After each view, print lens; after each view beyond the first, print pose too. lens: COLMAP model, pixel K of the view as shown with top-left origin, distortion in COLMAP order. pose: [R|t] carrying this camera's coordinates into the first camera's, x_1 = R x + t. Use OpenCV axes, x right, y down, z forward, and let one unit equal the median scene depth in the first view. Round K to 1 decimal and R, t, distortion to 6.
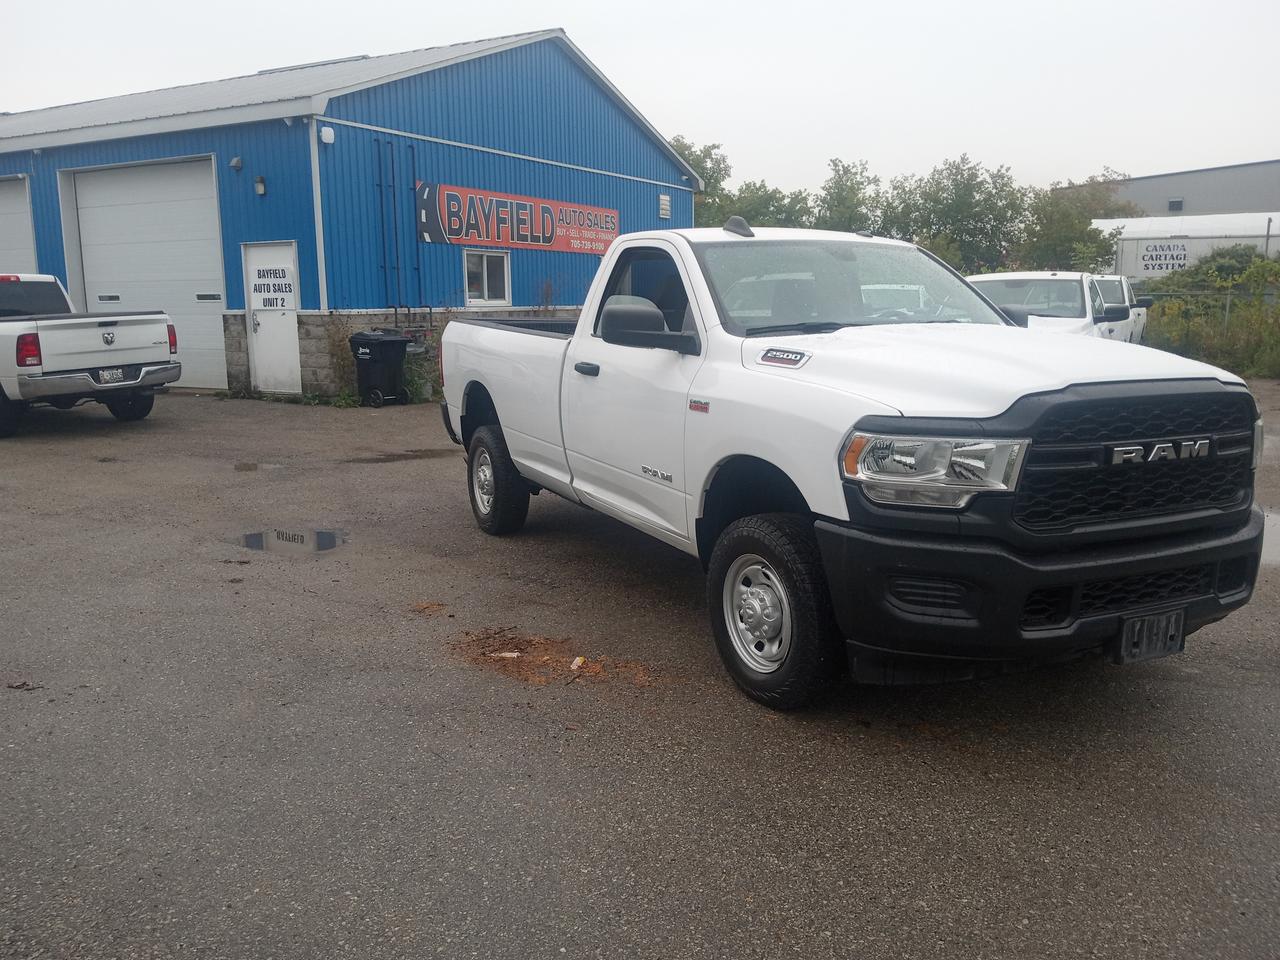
lens RADIAL K [[1090.7, 0, 640.0], [0, 1090.7, 480.0], [0, 0, 1]] dist [0.075793, -0.161547]
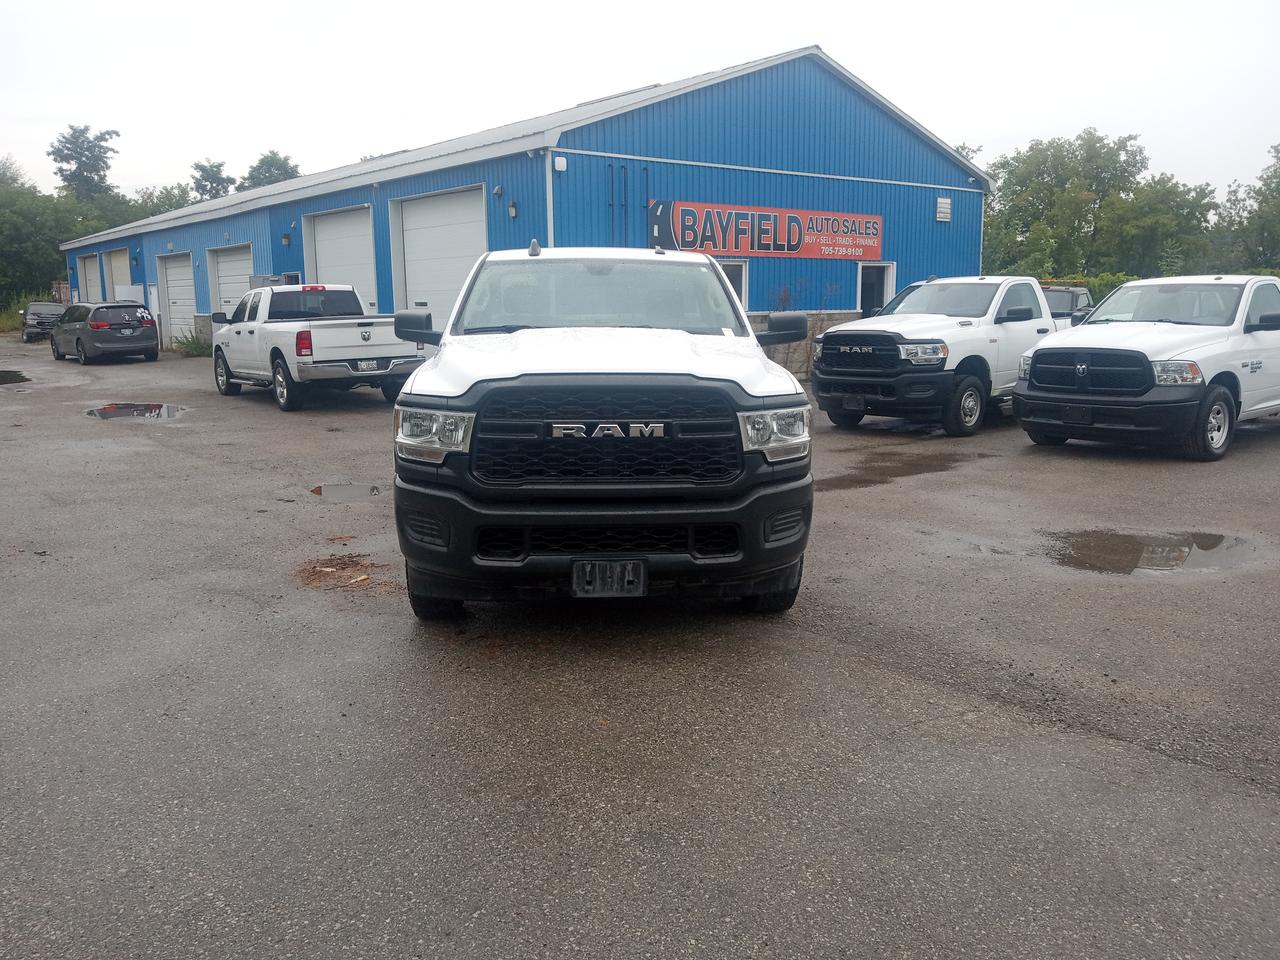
lens RADIAL K [[1095.8, 0, 640.0], [0, 1095.8, 480.0], [0, 0, 1]] dist [0.103952, -0.231679]
pose [[0.919402, 0.062486, -0.388324, 0.252312], [-0.064315, 0.997895, 0.008300, 0.004604], [0.388025, 0.017344, 0.921486, -0.034824]]
